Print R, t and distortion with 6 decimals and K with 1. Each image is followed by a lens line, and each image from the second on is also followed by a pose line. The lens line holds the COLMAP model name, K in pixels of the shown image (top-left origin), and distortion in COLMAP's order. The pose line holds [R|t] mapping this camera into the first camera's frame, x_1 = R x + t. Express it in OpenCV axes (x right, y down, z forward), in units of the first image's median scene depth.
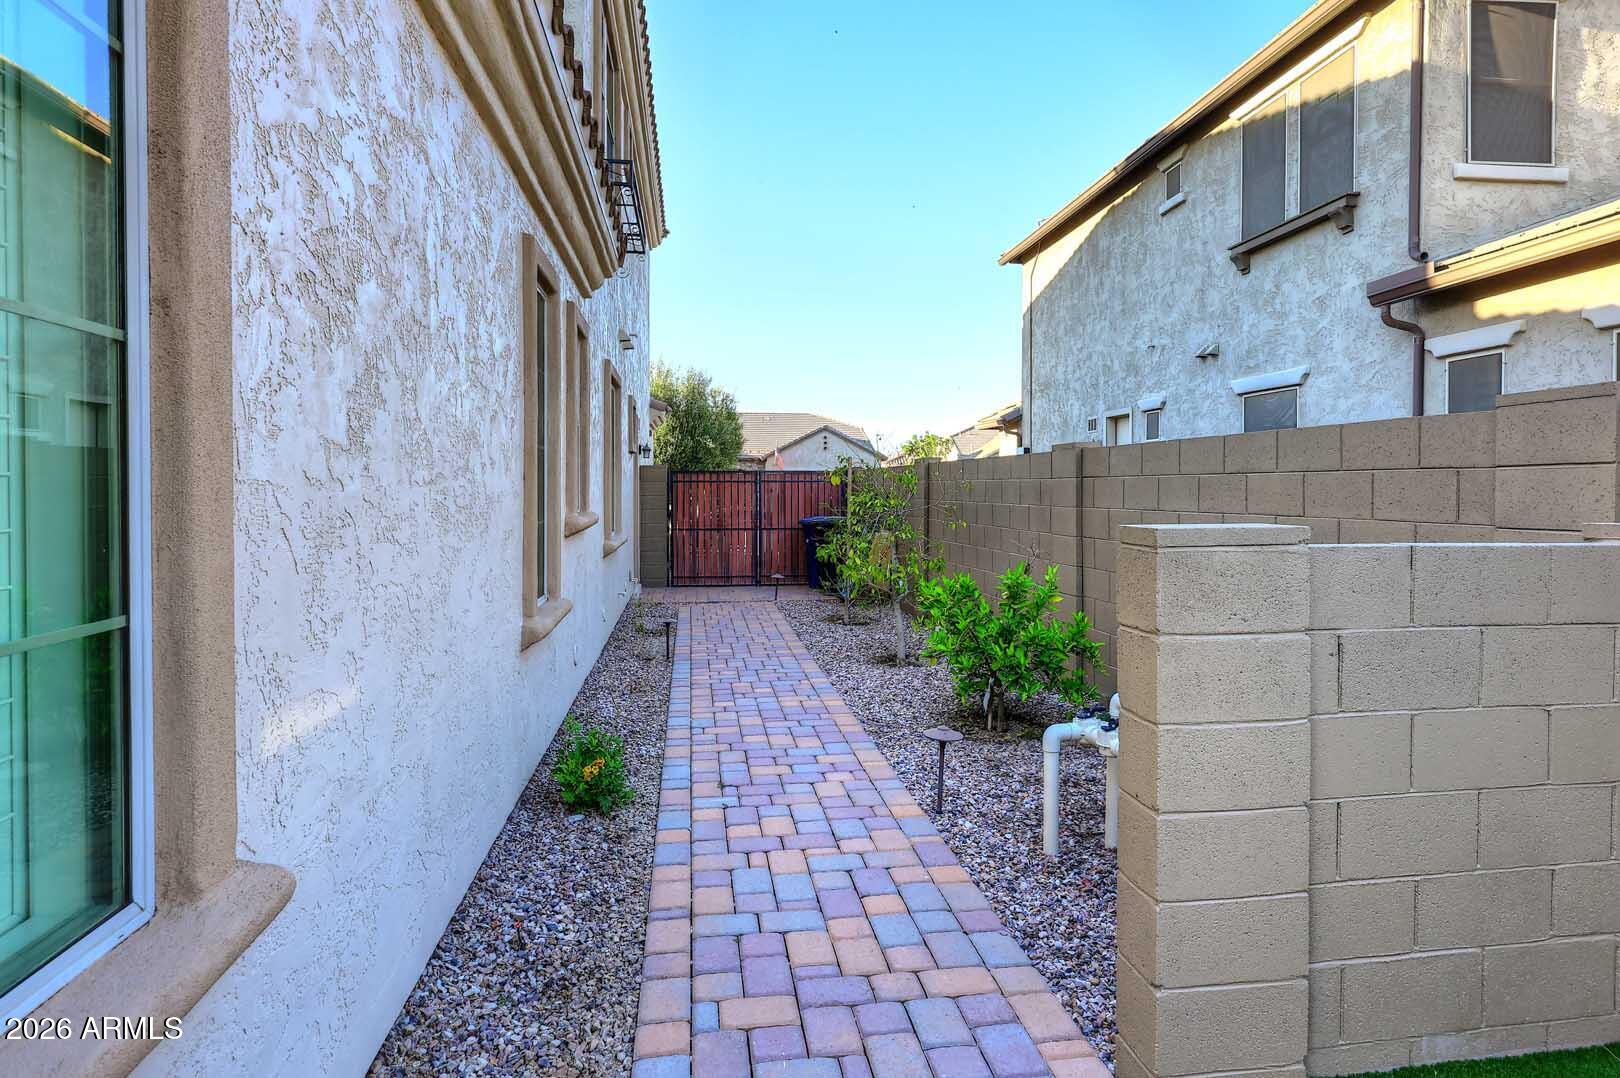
lens RADIAL K [[884.3, 0, 810.2], [0, 884.3, 509.0], [0, 0, 1]] dist [0.000242, 0.000015]
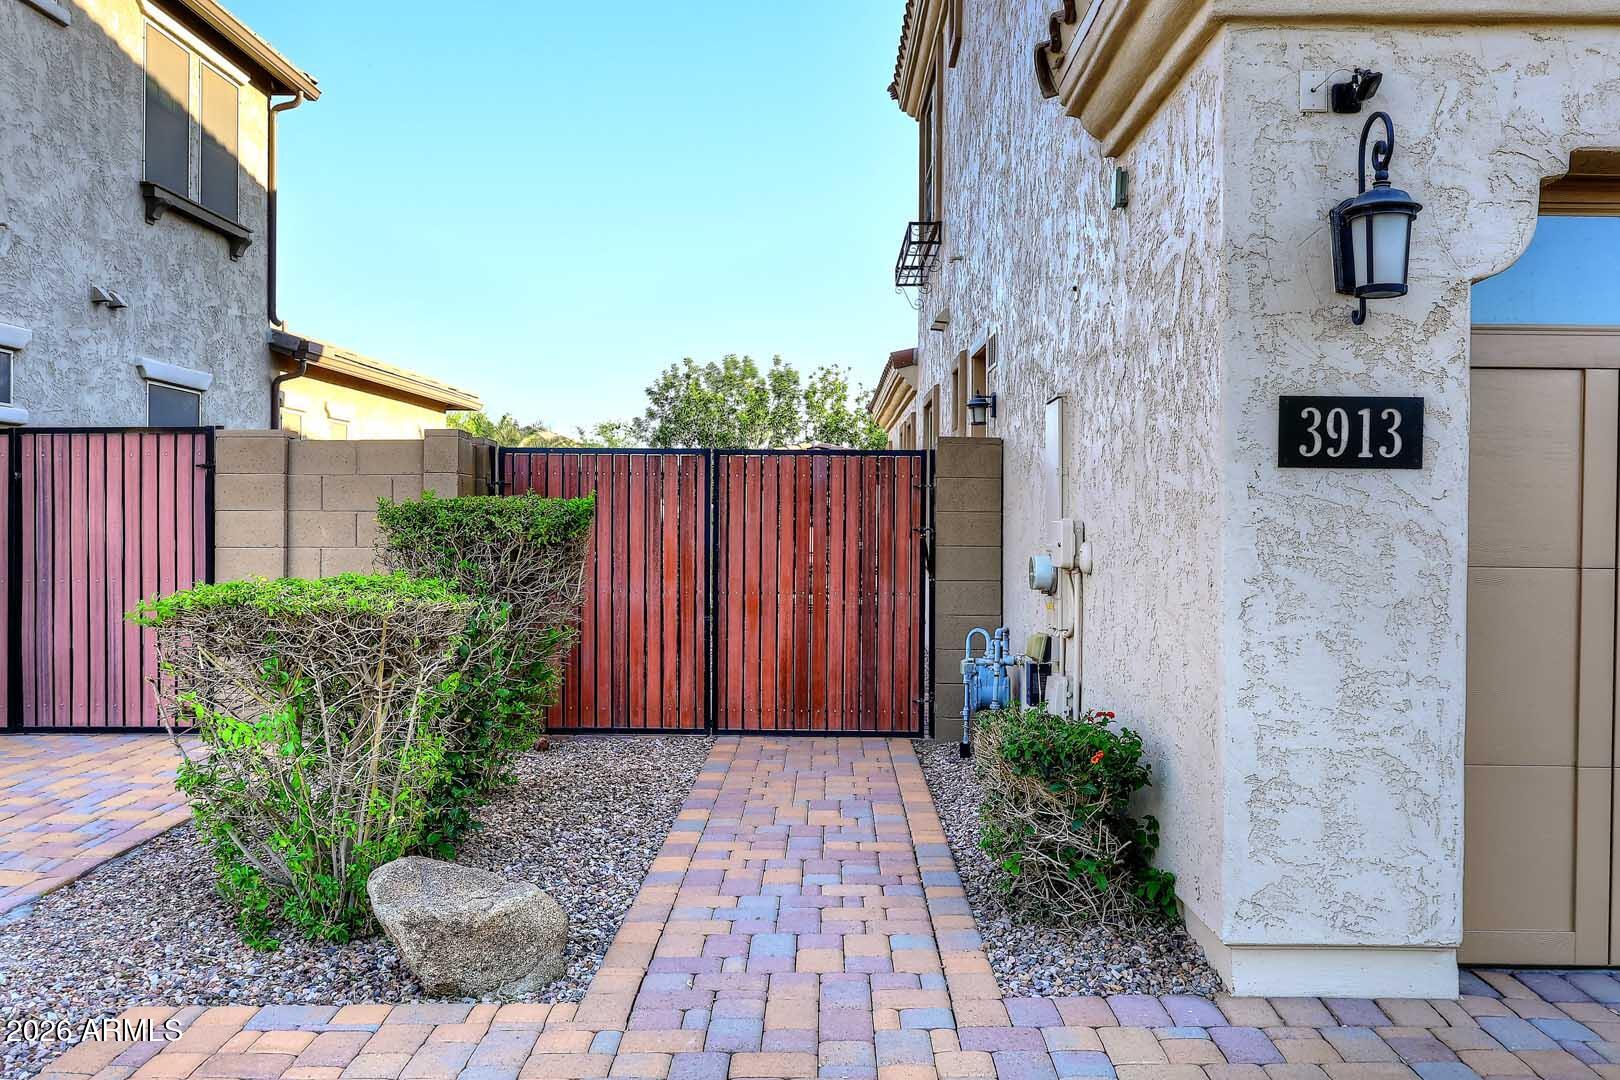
lens RADIAL K [[1336.2, 0, 810.0], [0, 1336.2, 540.0], [0, 0, 1]] dist [-0.013682, -0.006972]
pose [[-0.989937, -0.007499, 0.141311, -0.227559], [-0.003432, 0.999574, 0.029000, -0.024384], [-0.141468, 0.028224, -0.989540, 1.943407]]
